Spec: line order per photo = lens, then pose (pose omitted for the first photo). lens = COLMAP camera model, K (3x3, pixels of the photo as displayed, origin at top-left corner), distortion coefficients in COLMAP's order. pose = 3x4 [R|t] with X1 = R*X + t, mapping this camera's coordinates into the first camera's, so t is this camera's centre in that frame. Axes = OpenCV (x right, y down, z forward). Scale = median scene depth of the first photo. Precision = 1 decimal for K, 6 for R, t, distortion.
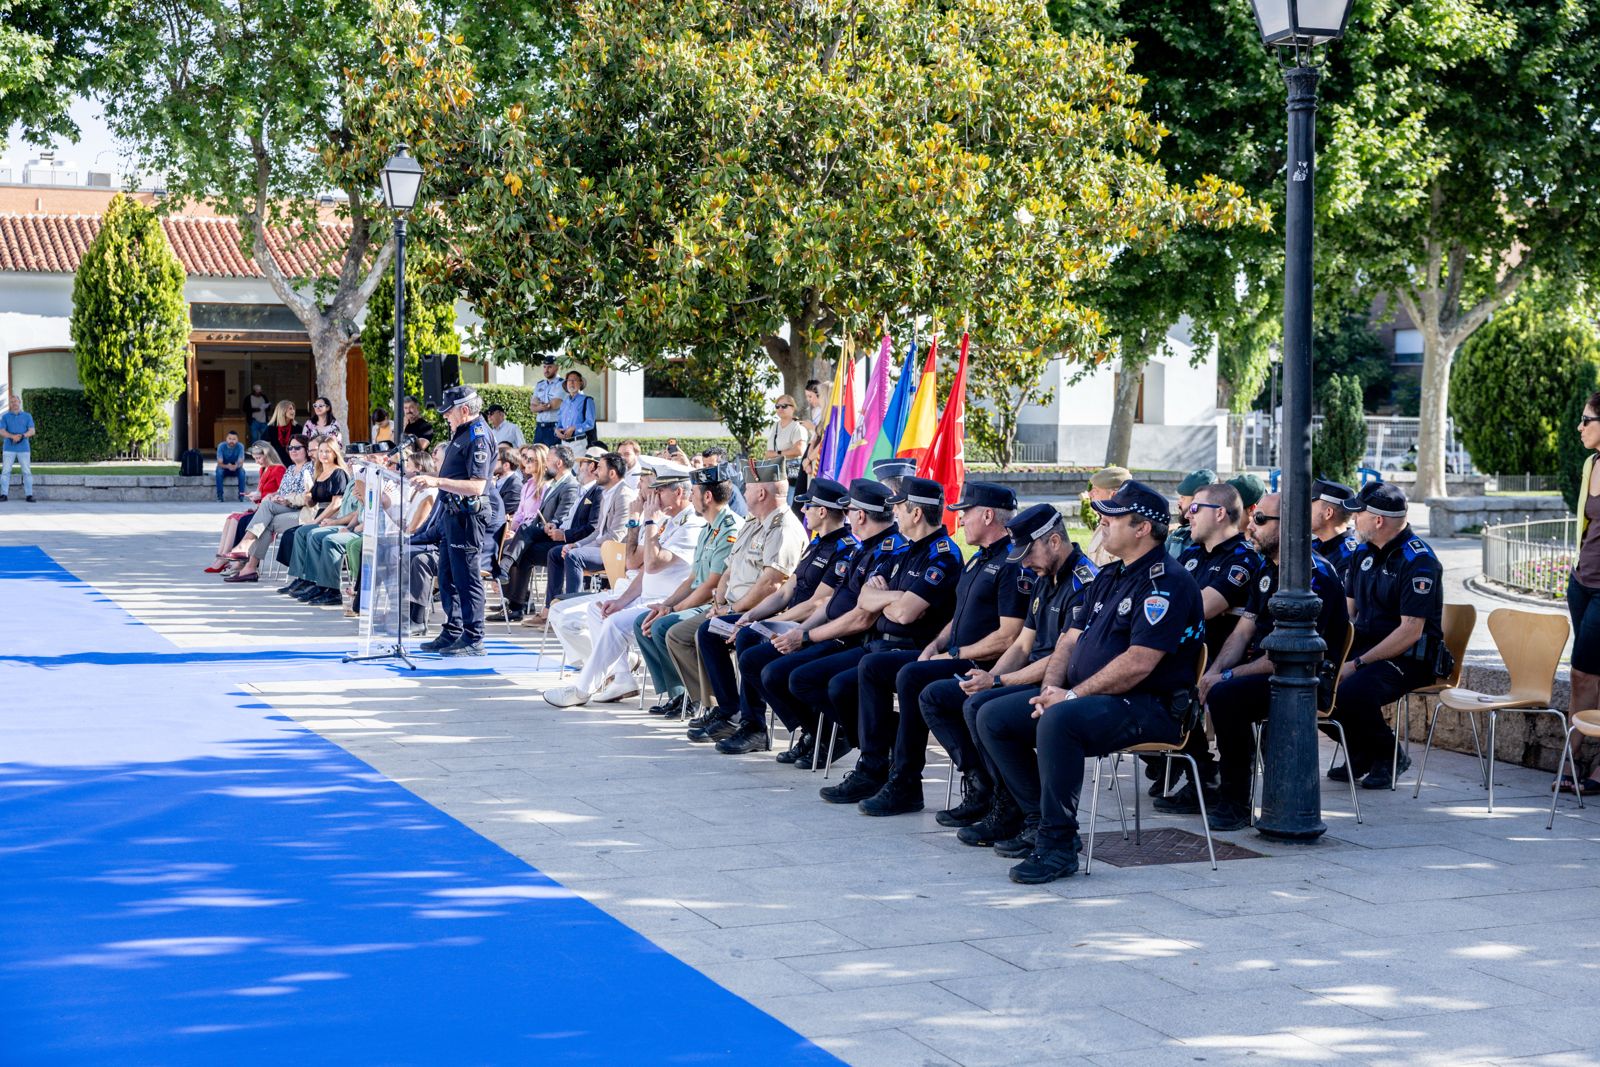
lens RADIAL K [[6435.5, 0, 786.3], [0, 6435.5, 537.8], [0, 0, 1]] dist [0.365312, 0.000000]
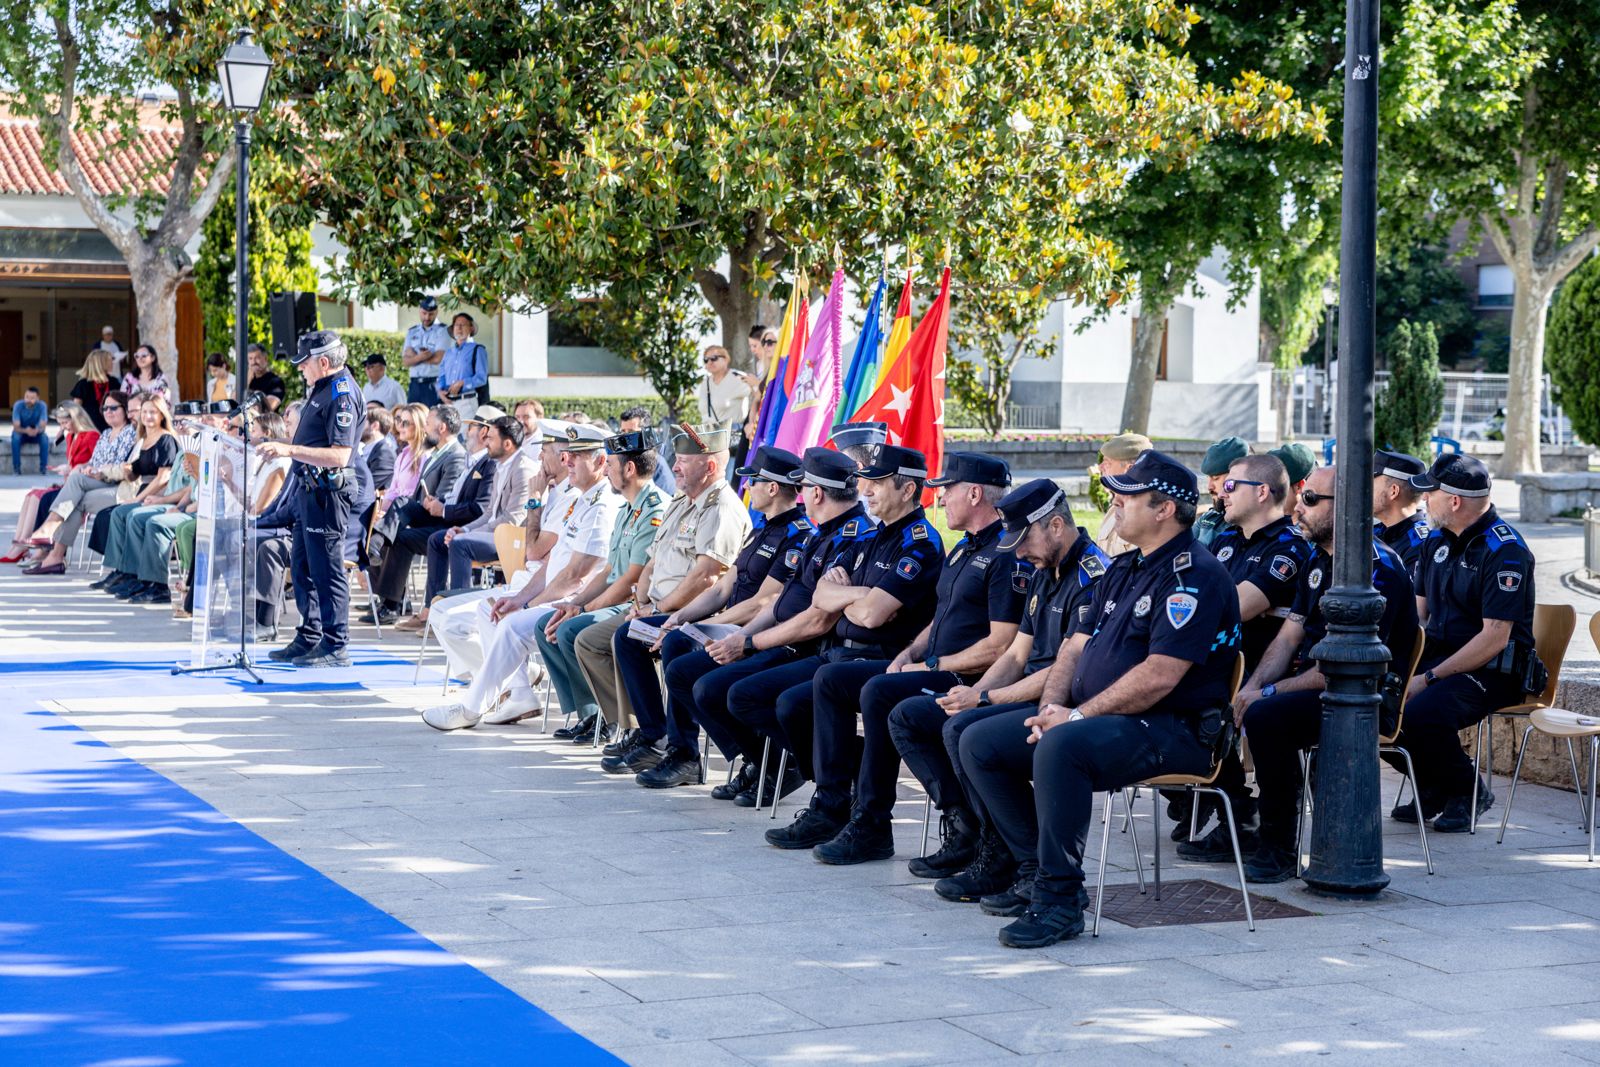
lens RADIAL K [[6435.5, 0, 815.7], [0, 6435.5, 525.0], [0, 0, 1]] dist [0.365312, 0.000000]
pose [[0.999953, 0.002607, 0.009352, 0.003900], [-0.002651, 0.999985, 0.004705, -0.003314], [-0.009340, -0.004730, 0.999945, 0.192830]]
